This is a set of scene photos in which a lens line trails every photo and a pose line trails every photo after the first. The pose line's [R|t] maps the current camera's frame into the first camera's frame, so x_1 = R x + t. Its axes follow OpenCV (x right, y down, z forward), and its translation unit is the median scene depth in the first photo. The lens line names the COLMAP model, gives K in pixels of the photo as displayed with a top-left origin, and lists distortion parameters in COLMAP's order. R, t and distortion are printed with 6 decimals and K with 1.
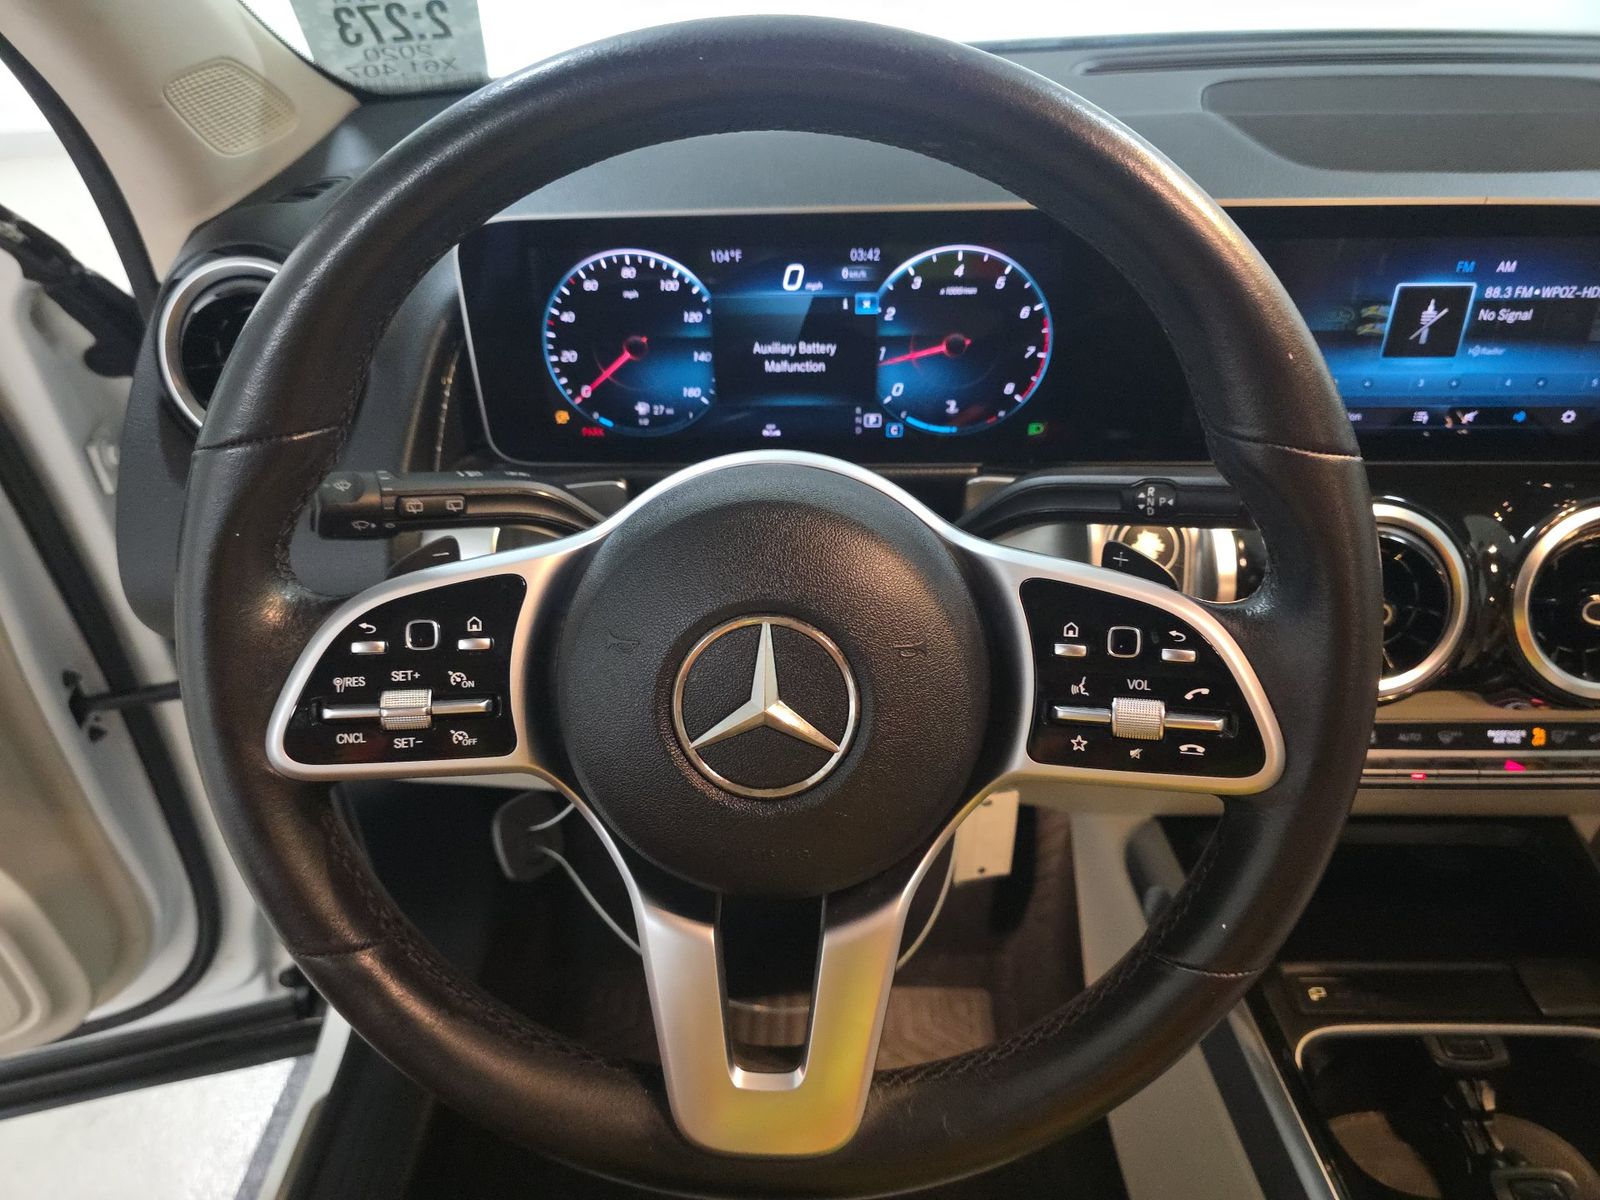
lens RADIAL K [[1135.4, 0, 811.6], [0, 1135.4, 597.1], [0, 0, 1]] dist [0.052247, -0.077265]
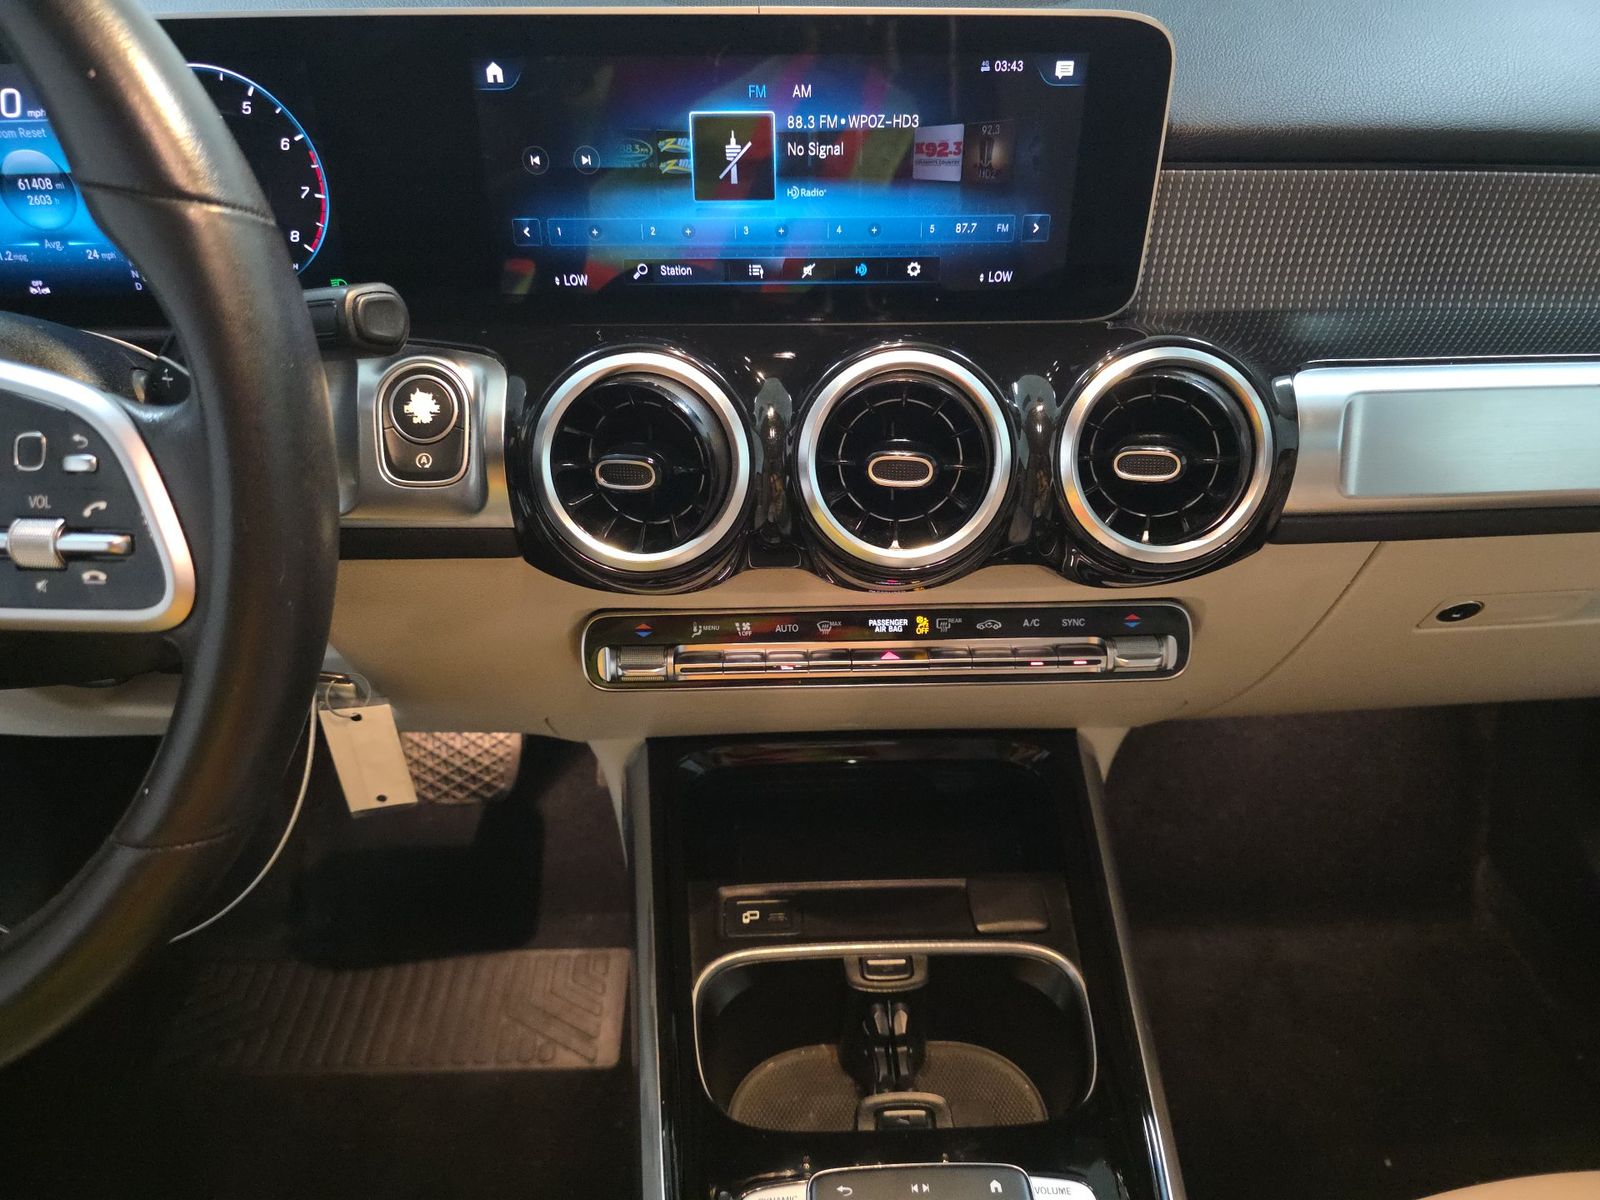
lens RADIAL K [[1118.1, 0, 844.2], [0, 1118.1, 602.2], [0, 0, 1]] dist [0.045458, -0.052607]
pose [[0.998312, -0.016009, 0.055829, 0.552417], [0.015821, 0.999868, 0.003812, 0.104762], [-0.055883, -0.002923, 0.998433, 0.105382]]
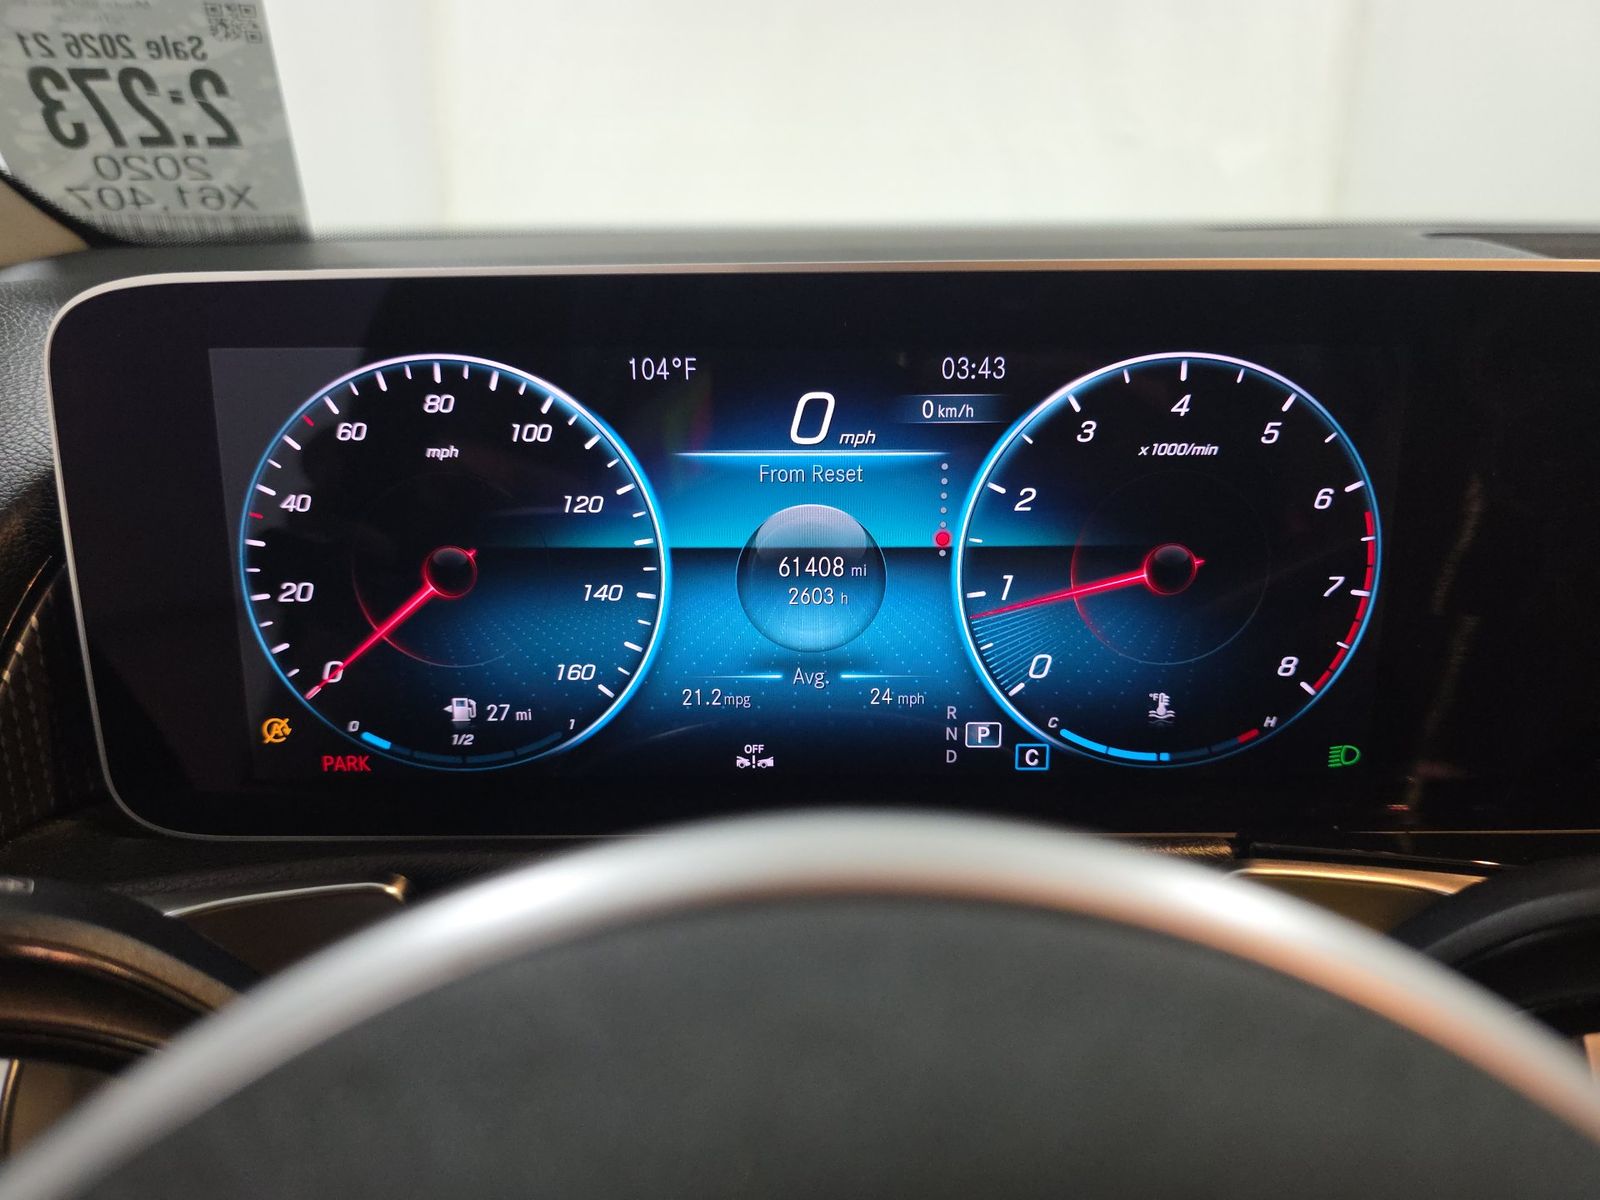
lens RADIAL K [[1135.4, 0, 811.6], [0, 1135.4, 597.1], [0, 0, 1]] dist [0.052247, -0.077265]
pose [[0.998602, 0.006855, 0.052417, -0.038221], [0.008661, 0.956938, -0.290164, -0.081047], [-0.052149, 0.290212, 0.955540, 0.578757]]
